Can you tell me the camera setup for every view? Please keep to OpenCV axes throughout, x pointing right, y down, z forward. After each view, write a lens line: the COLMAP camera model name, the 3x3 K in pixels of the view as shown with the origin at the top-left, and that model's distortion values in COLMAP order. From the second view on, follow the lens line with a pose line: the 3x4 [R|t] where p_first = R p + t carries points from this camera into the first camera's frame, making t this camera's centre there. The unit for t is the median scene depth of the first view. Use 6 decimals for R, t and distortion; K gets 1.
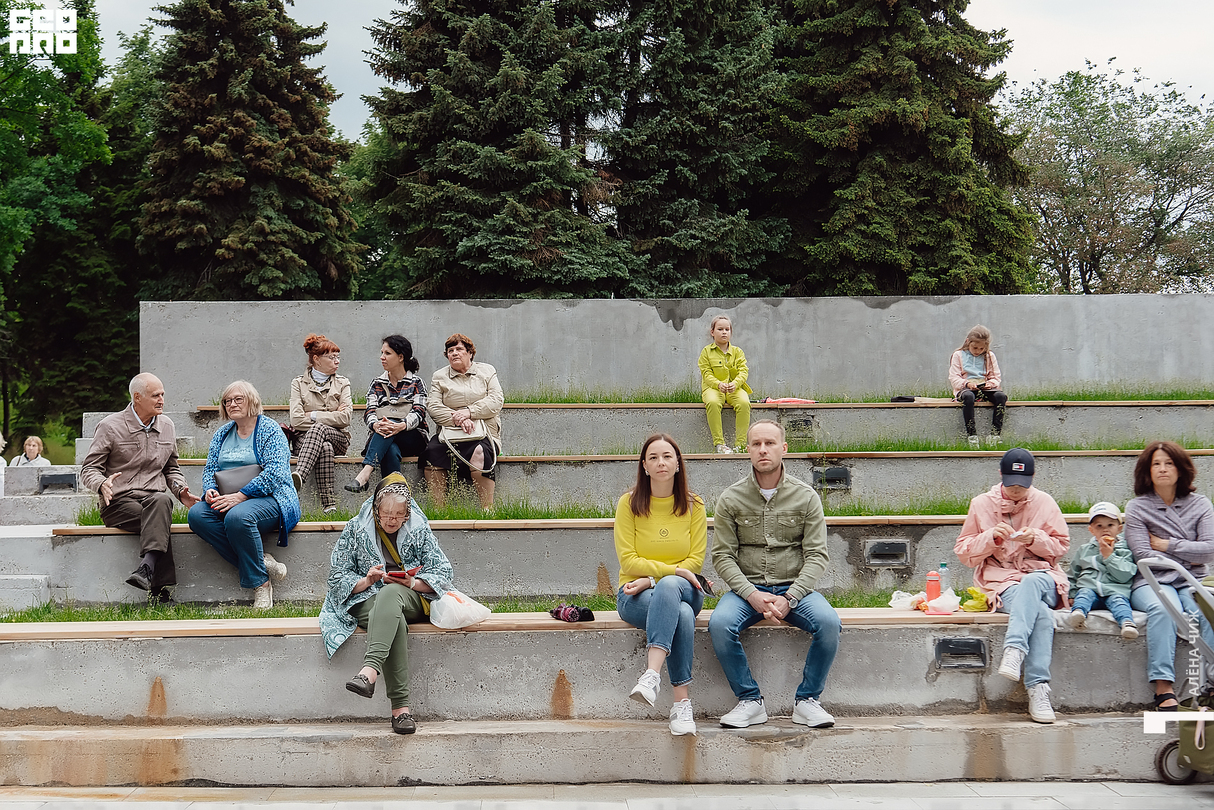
lens RADIAL K [[1818.8, 0, 606.9], [0, 1818.8, 405.1], [0, 0, 1]] dist [0.009254, 0.000000]
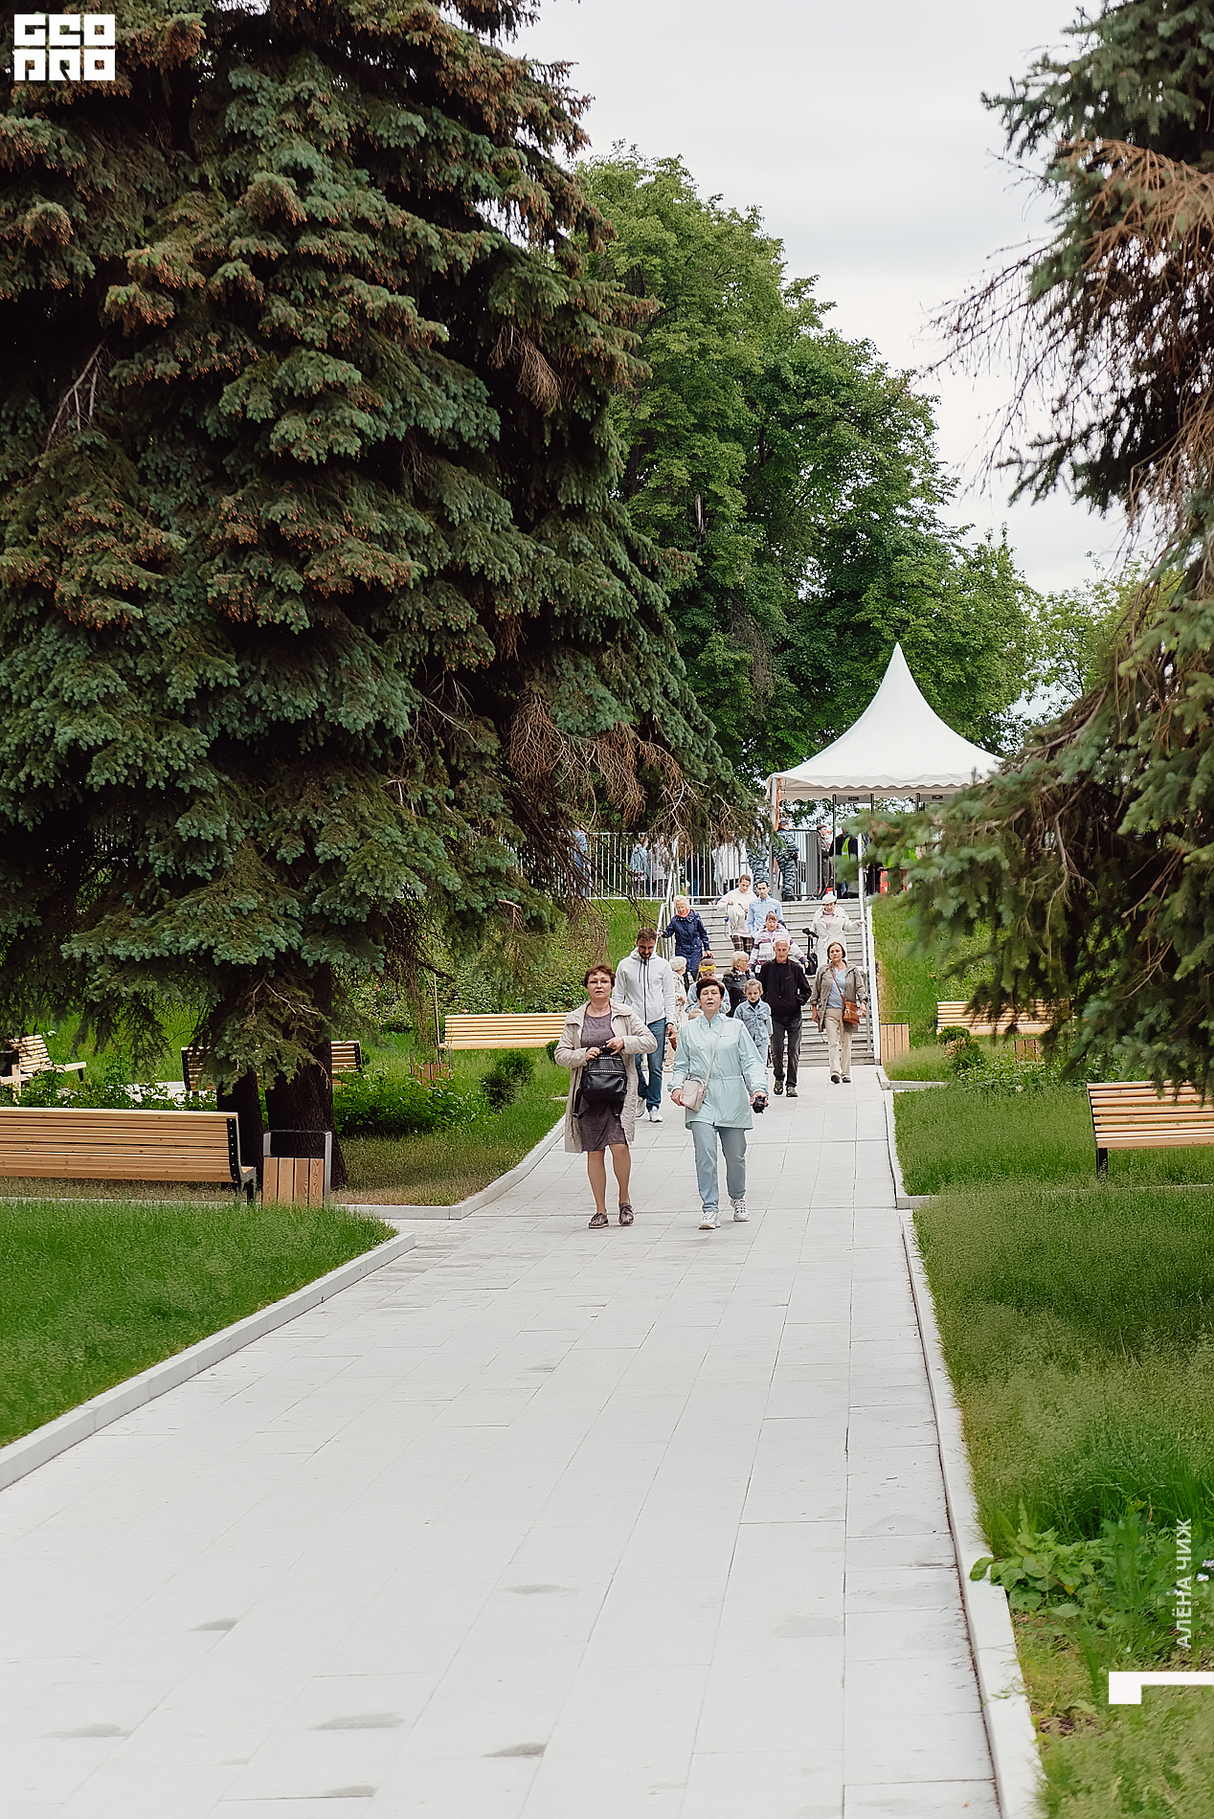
lens RADIAL K [[3643.1, 0, 607.2], [0, 3643.1, 909.6], [0, 0, 1]] dist [-0.014521, 0.000000]
pose [[0.993399, -0.044632, -0.105676, -0.090183], [0.044340, 0.999003, -0.005117, 0.009299], [0.105799, 0.000398, 0.994387, 0.477591]]
